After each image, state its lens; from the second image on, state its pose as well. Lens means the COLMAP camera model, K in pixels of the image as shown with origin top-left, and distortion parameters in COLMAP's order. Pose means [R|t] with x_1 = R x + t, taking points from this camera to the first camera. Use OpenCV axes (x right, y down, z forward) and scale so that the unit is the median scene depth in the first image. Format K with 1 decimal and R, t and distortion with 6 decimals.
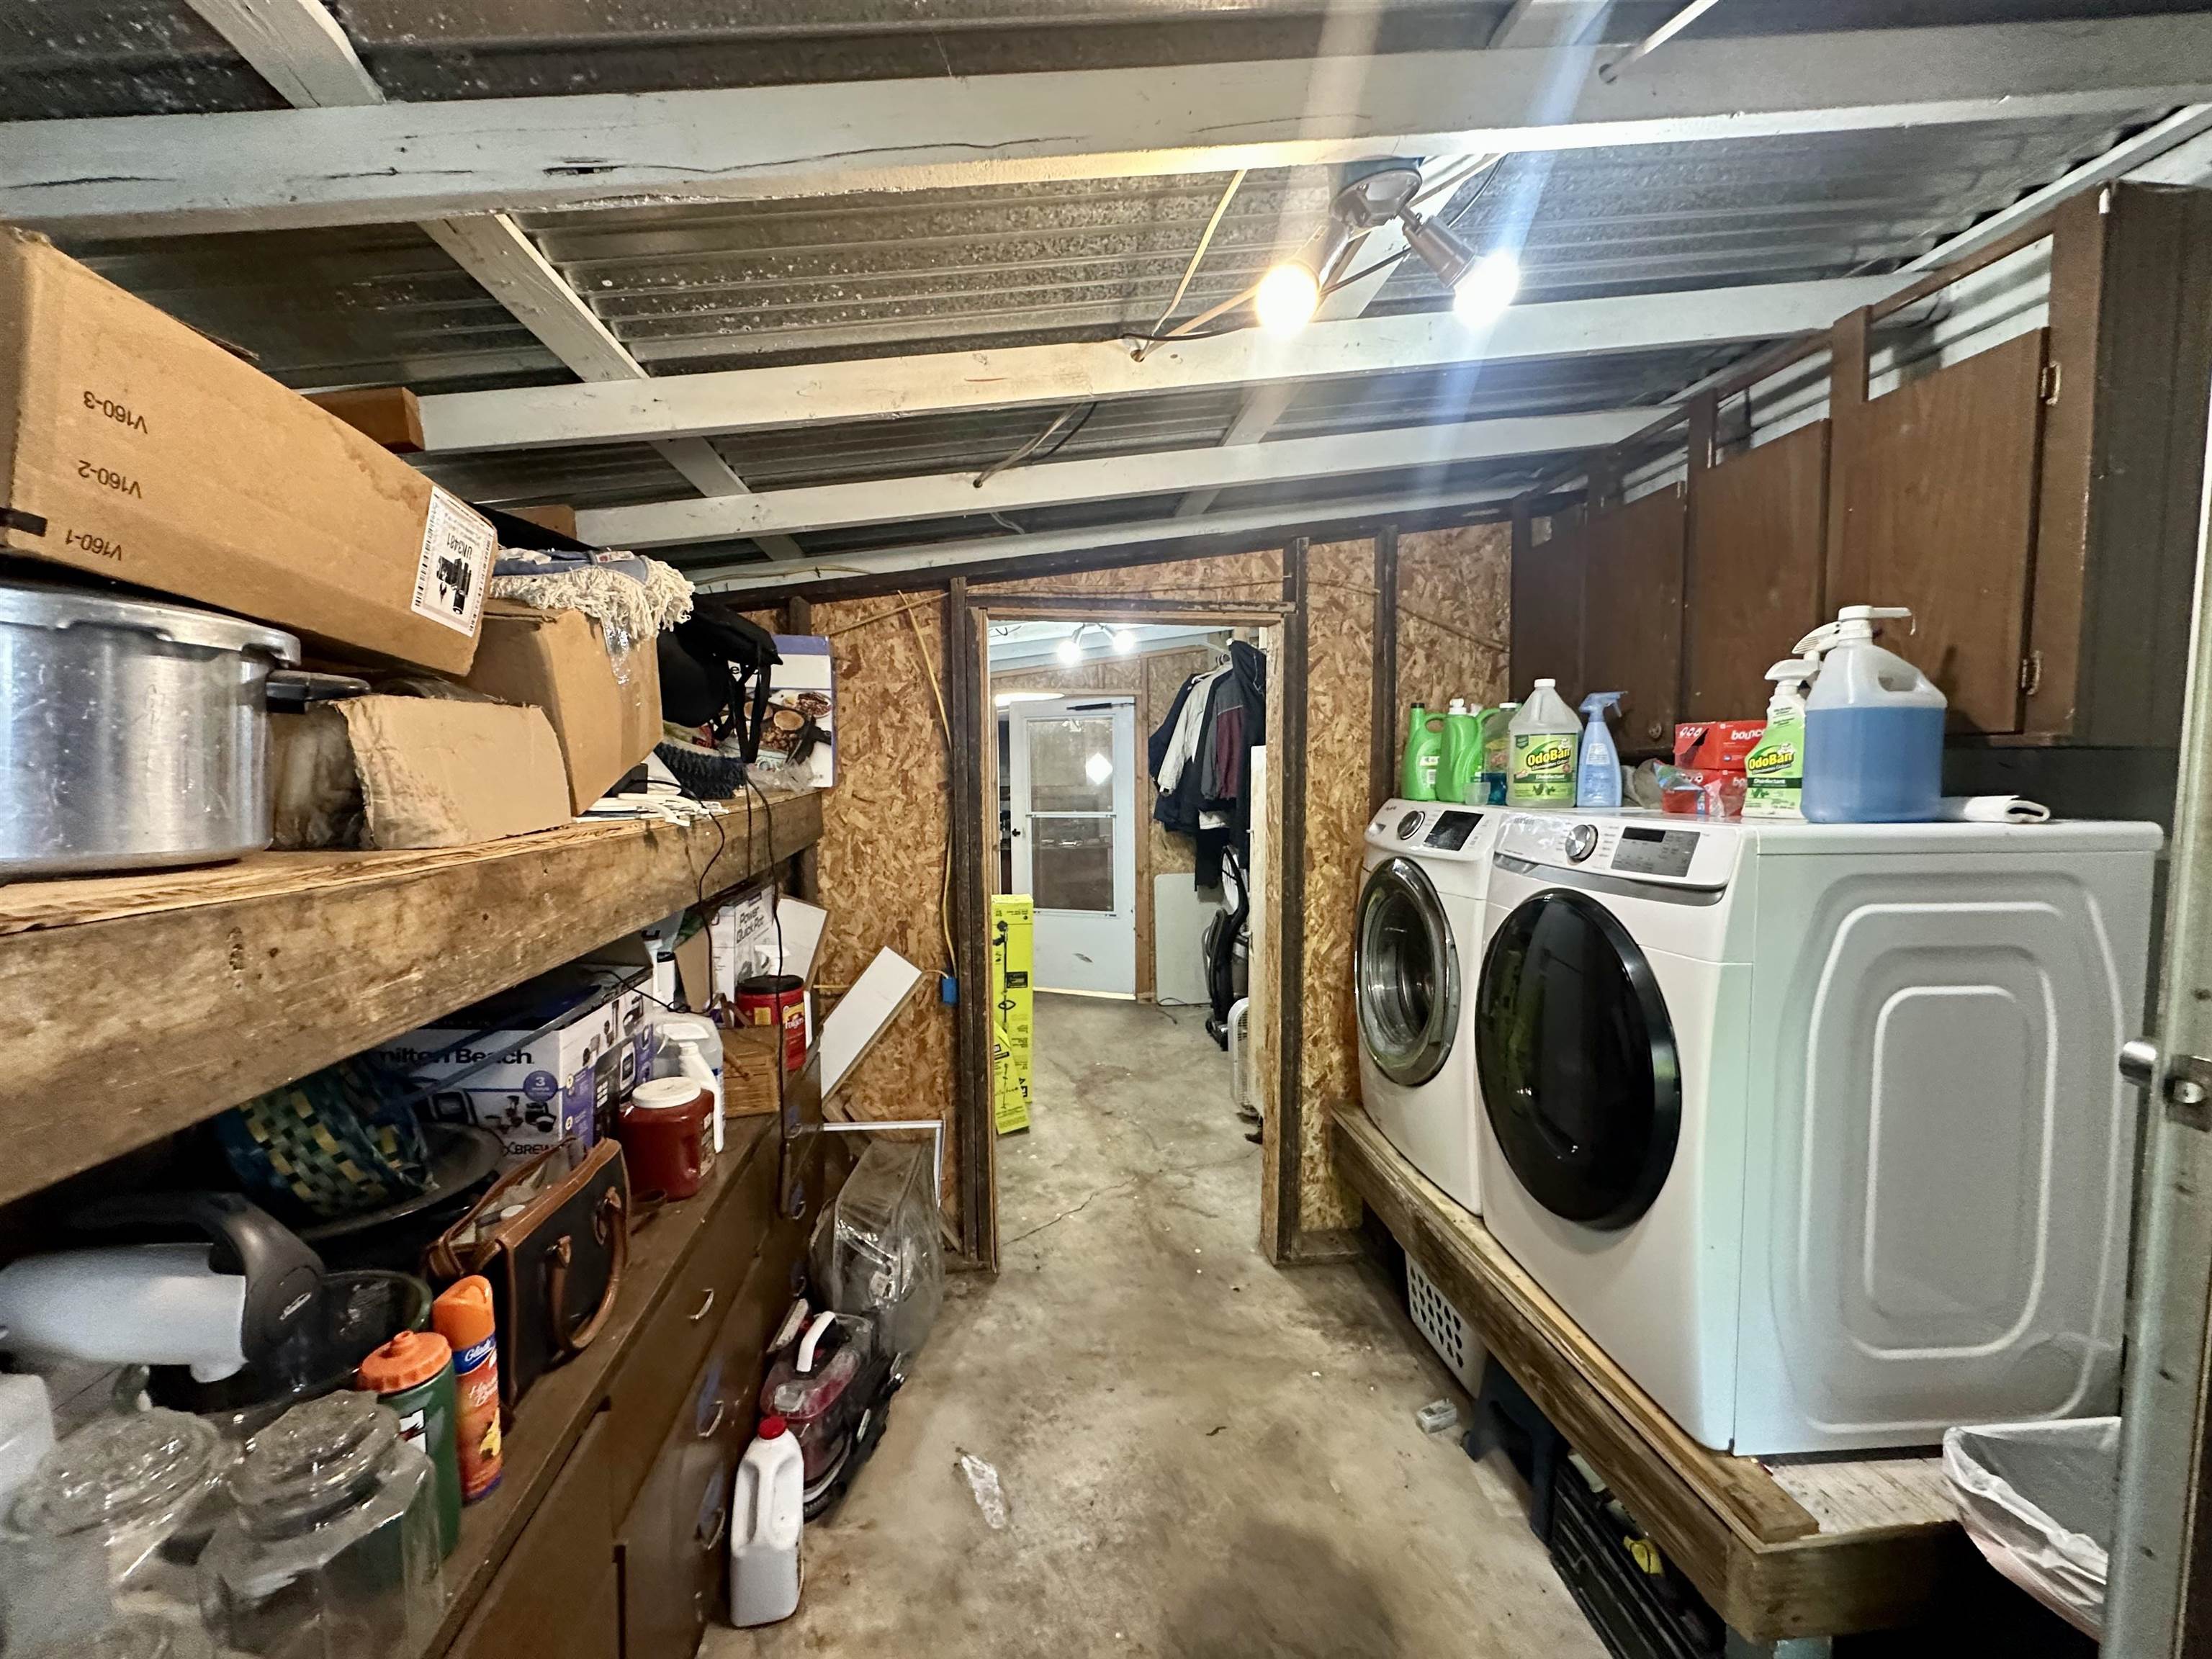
lens RADIAL K [[892.6, 0, 1105.7], [0, 892.6, 825.0], [0, 0, 1]] dist [-0.002834, 0.000352]
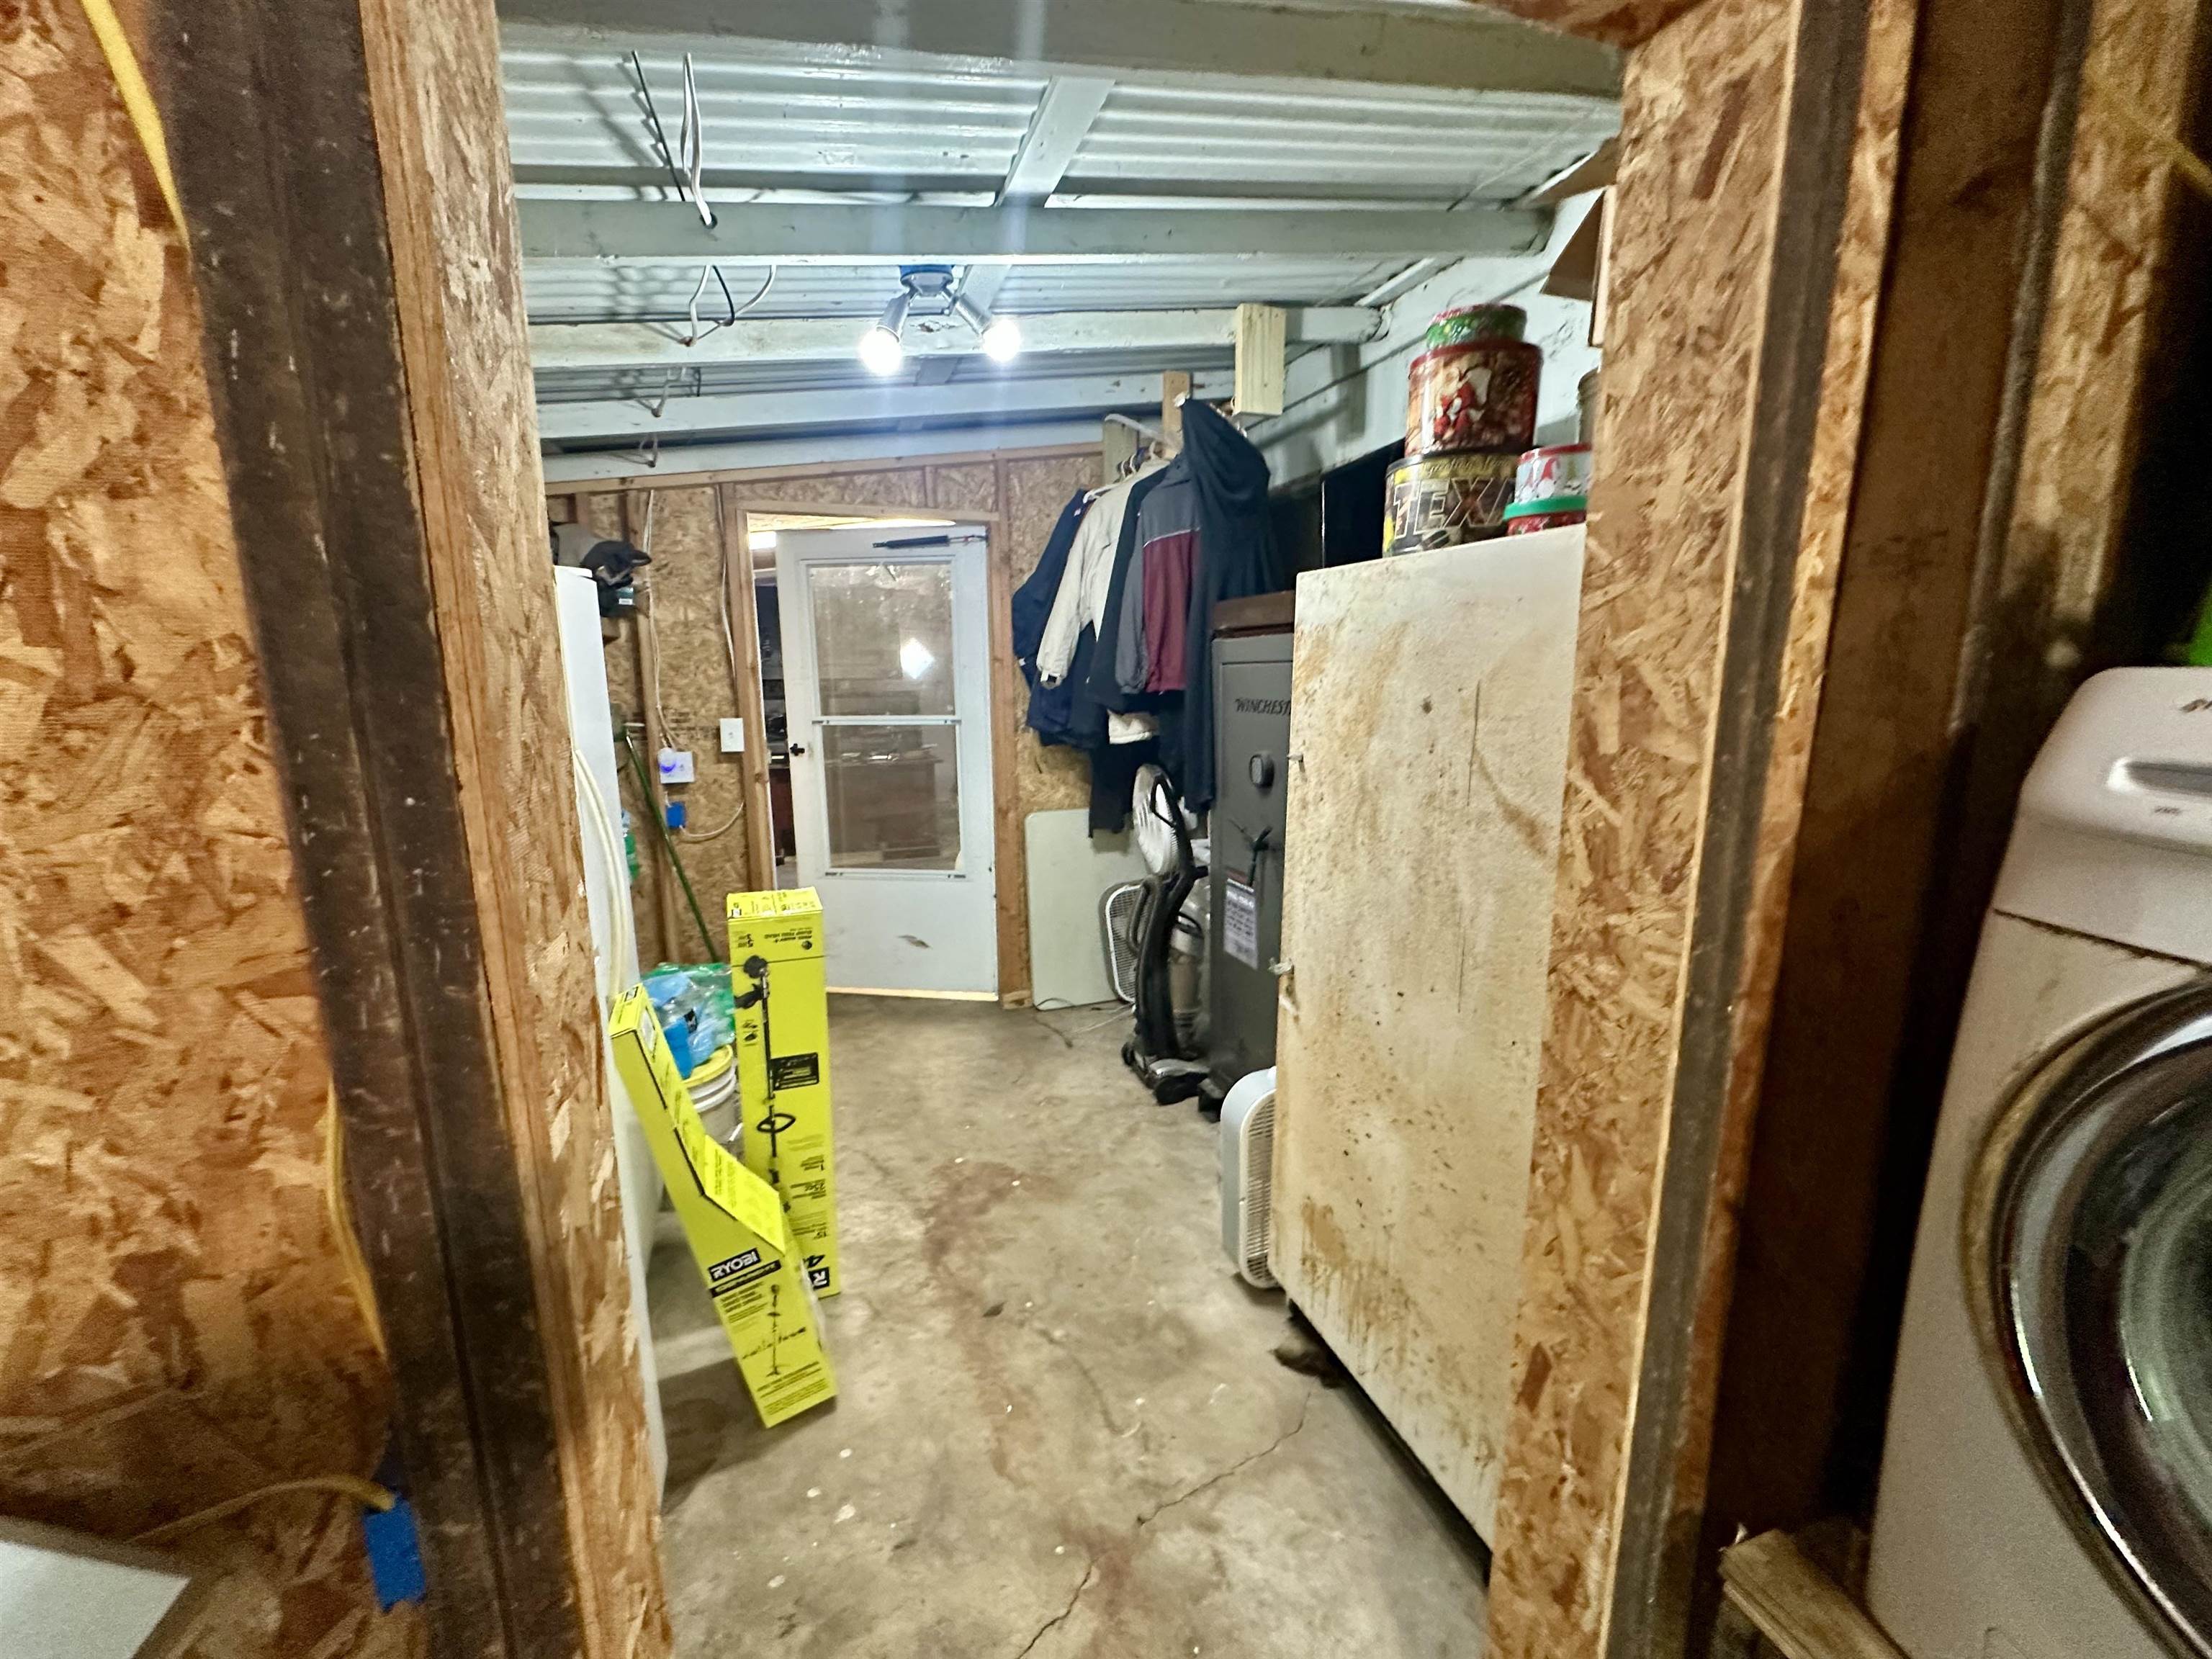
lens RADIAL K [[892.6, 0, 1109.5], [0, 892.6, 829.6], [0, 0, 1]] dist [-0.002834, 0.000352]
pose [[0.976854, -0.035658, 0.210913, -0.023643], [0.011042, 0.993099, 0.116757, -0.007697], [-0.213620, -0.111726, 0.970507, 0.392872]]
